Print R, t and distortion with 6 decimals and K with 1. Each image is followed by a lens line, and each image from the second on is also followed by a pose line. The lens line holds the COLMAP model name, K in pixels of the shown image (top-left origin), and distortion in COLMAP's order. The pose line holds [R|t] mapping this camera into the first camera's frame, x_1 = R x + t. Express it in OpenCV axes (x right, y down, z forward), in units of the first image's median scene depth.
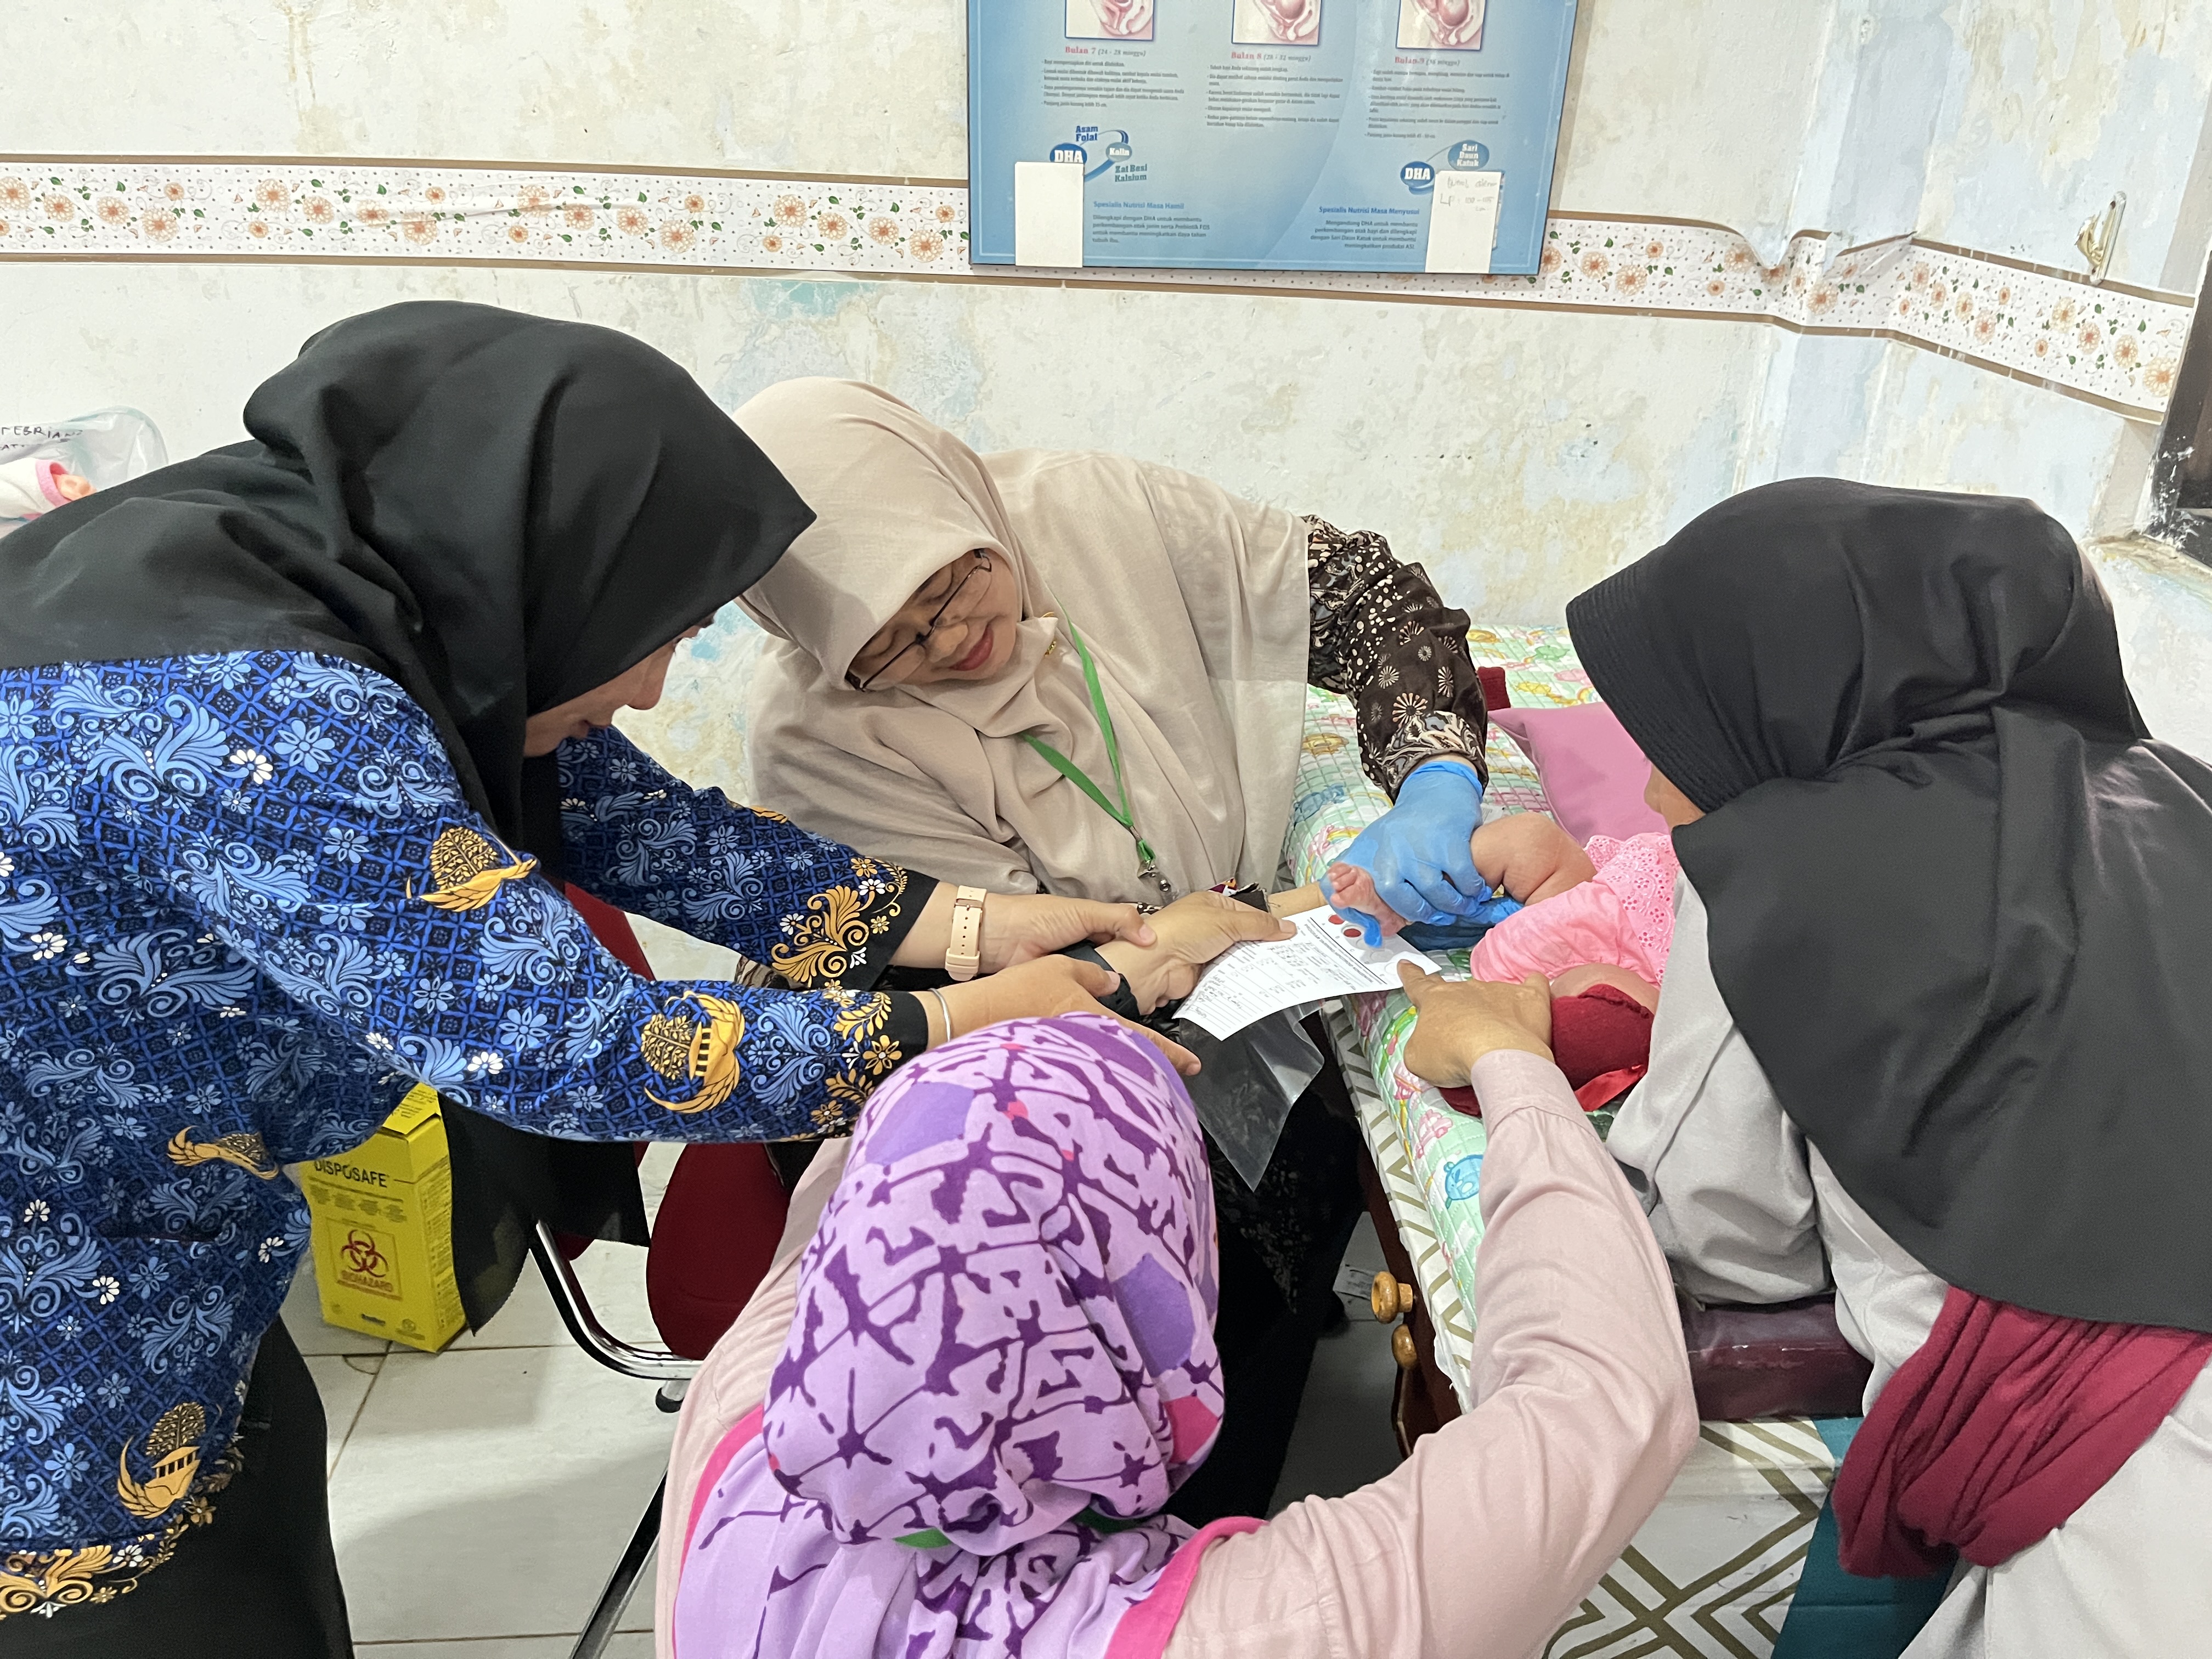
lens RADIAL K [[1685.1, 0, 1116.2], [0, 1685.1, 822.7], [0, 0, 1]] dist [0.021648, -0.017153]
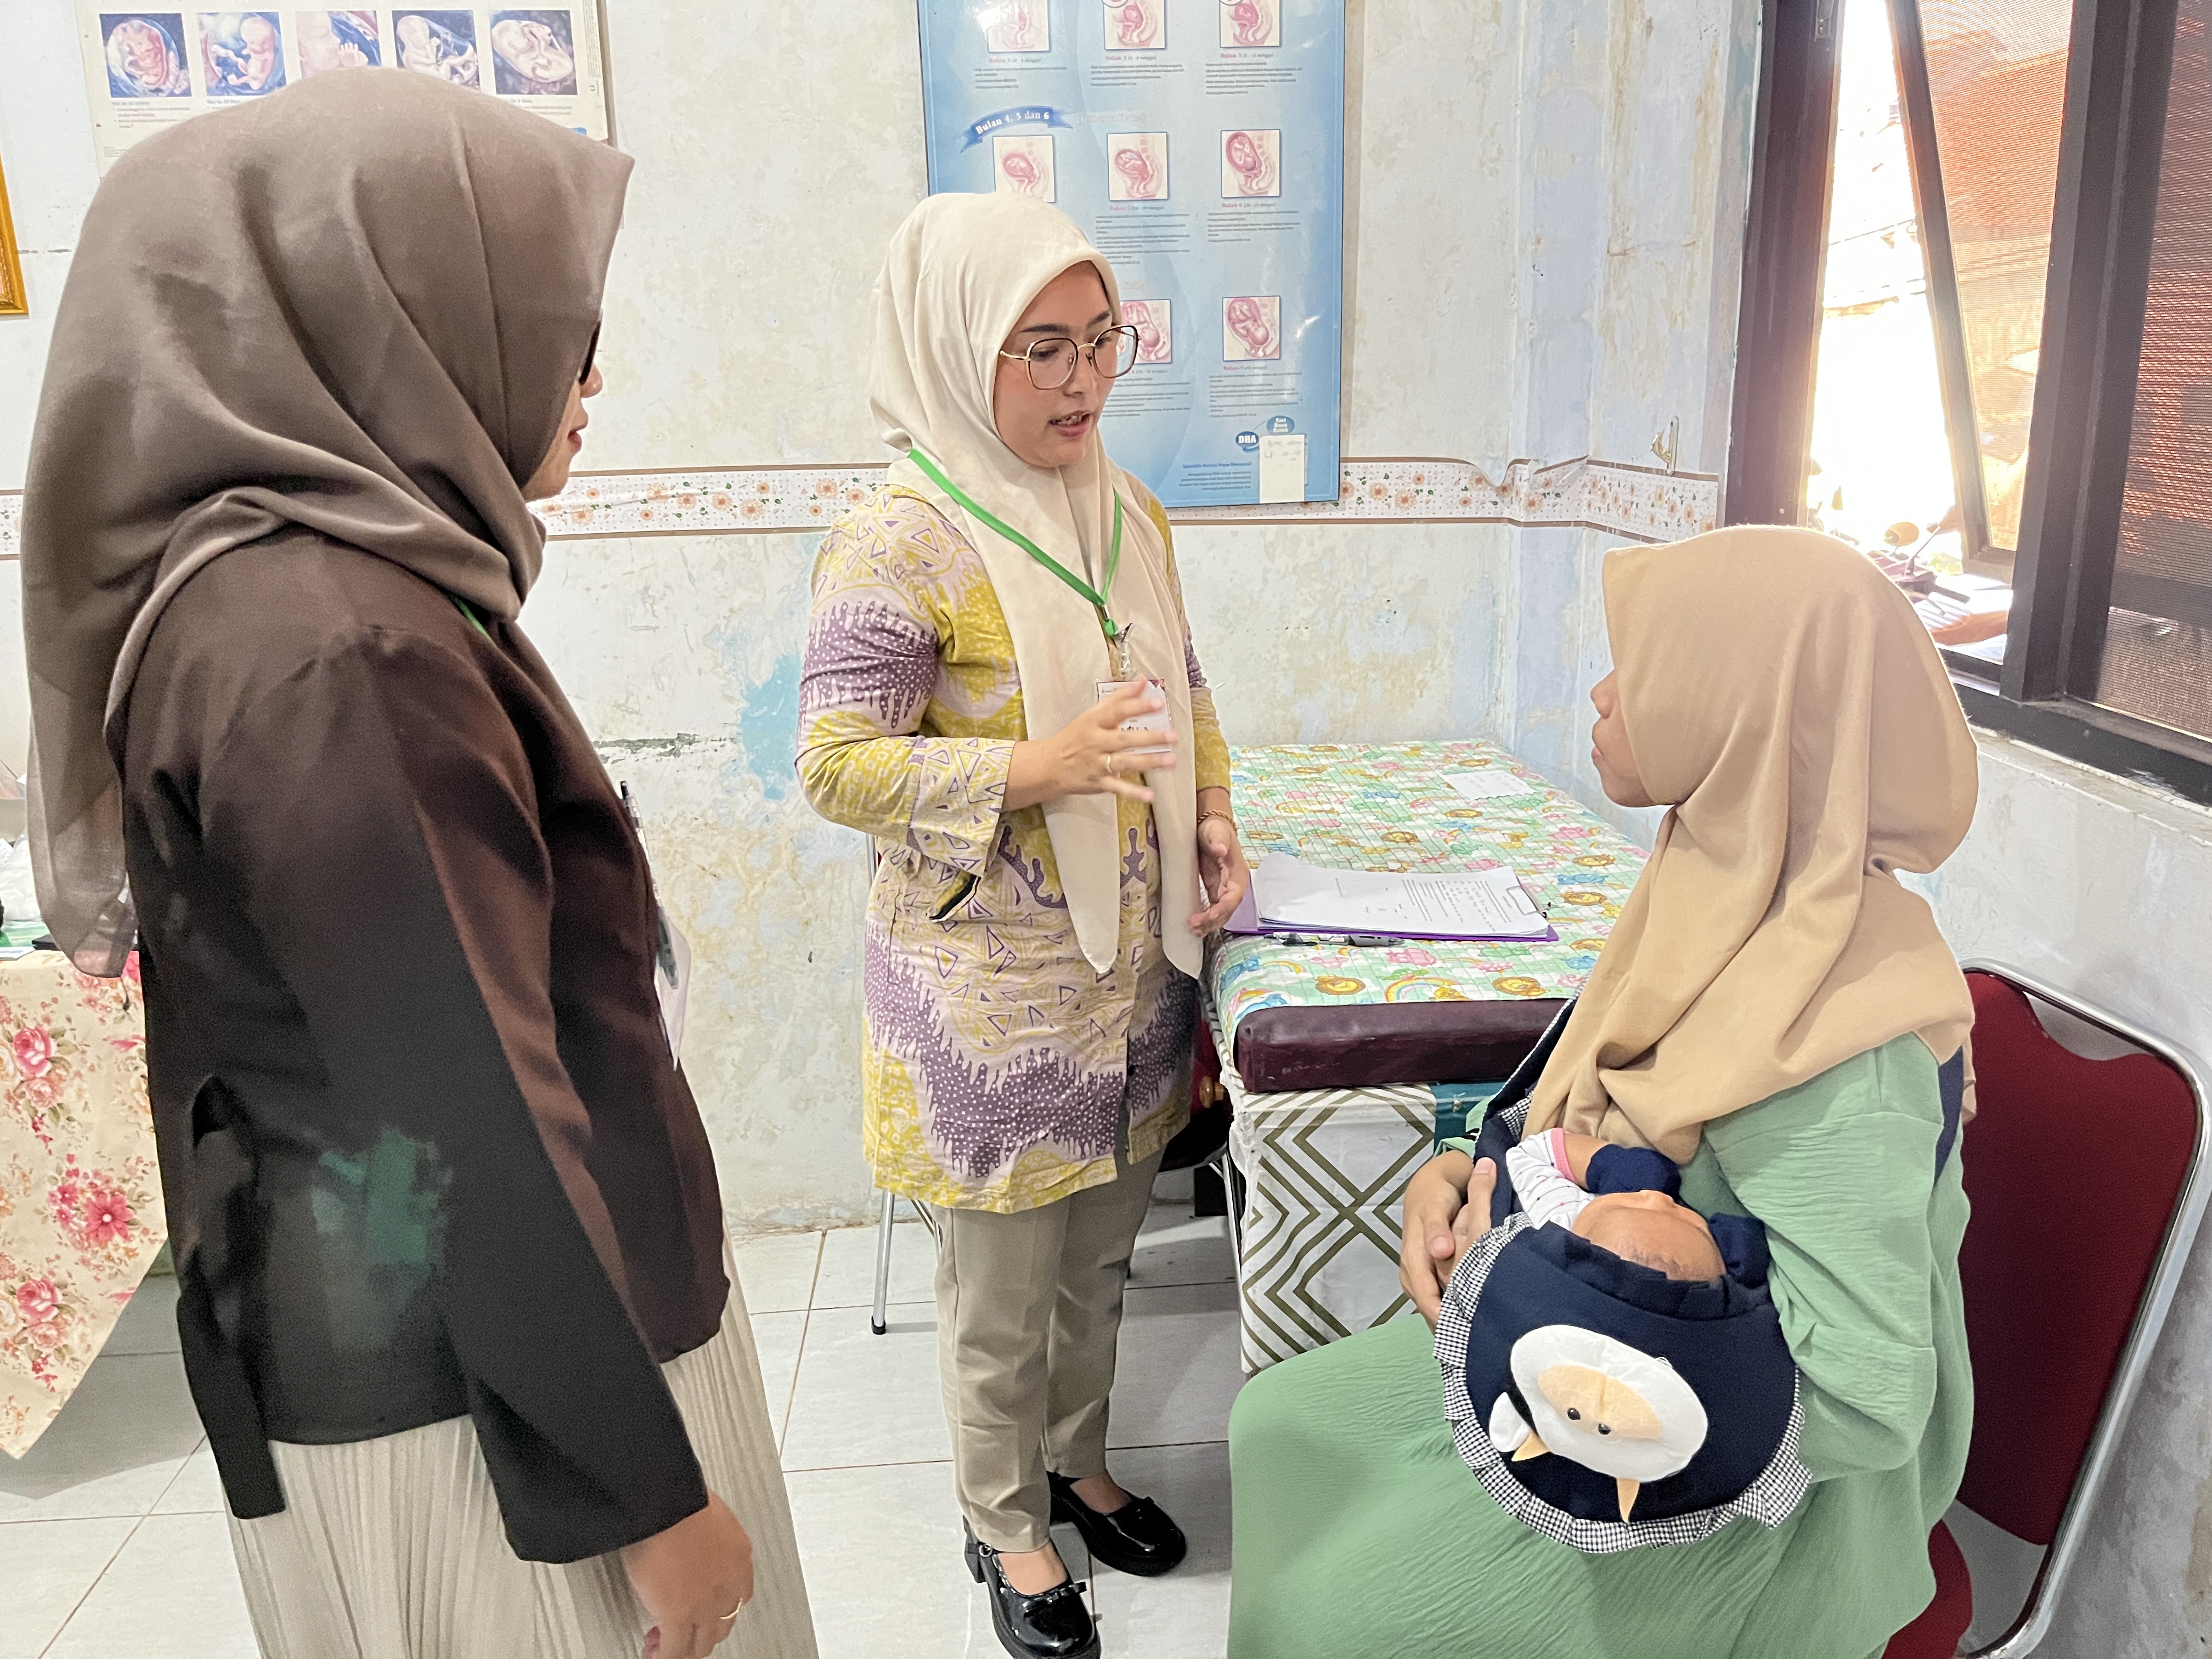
lens RADIAL K [[1685.1, 0, 1098.4], [0, 1685.1, 830.2], [0, 0, 1]] dist [0.021648, -0.017153]
pose [[0.997906, -0.056286, -0.031867, 0.076013], [0.050077, 0.984151, -0.170117, 0.197123], [0.040937, 0.168165, 0.984908, -0.401003]]
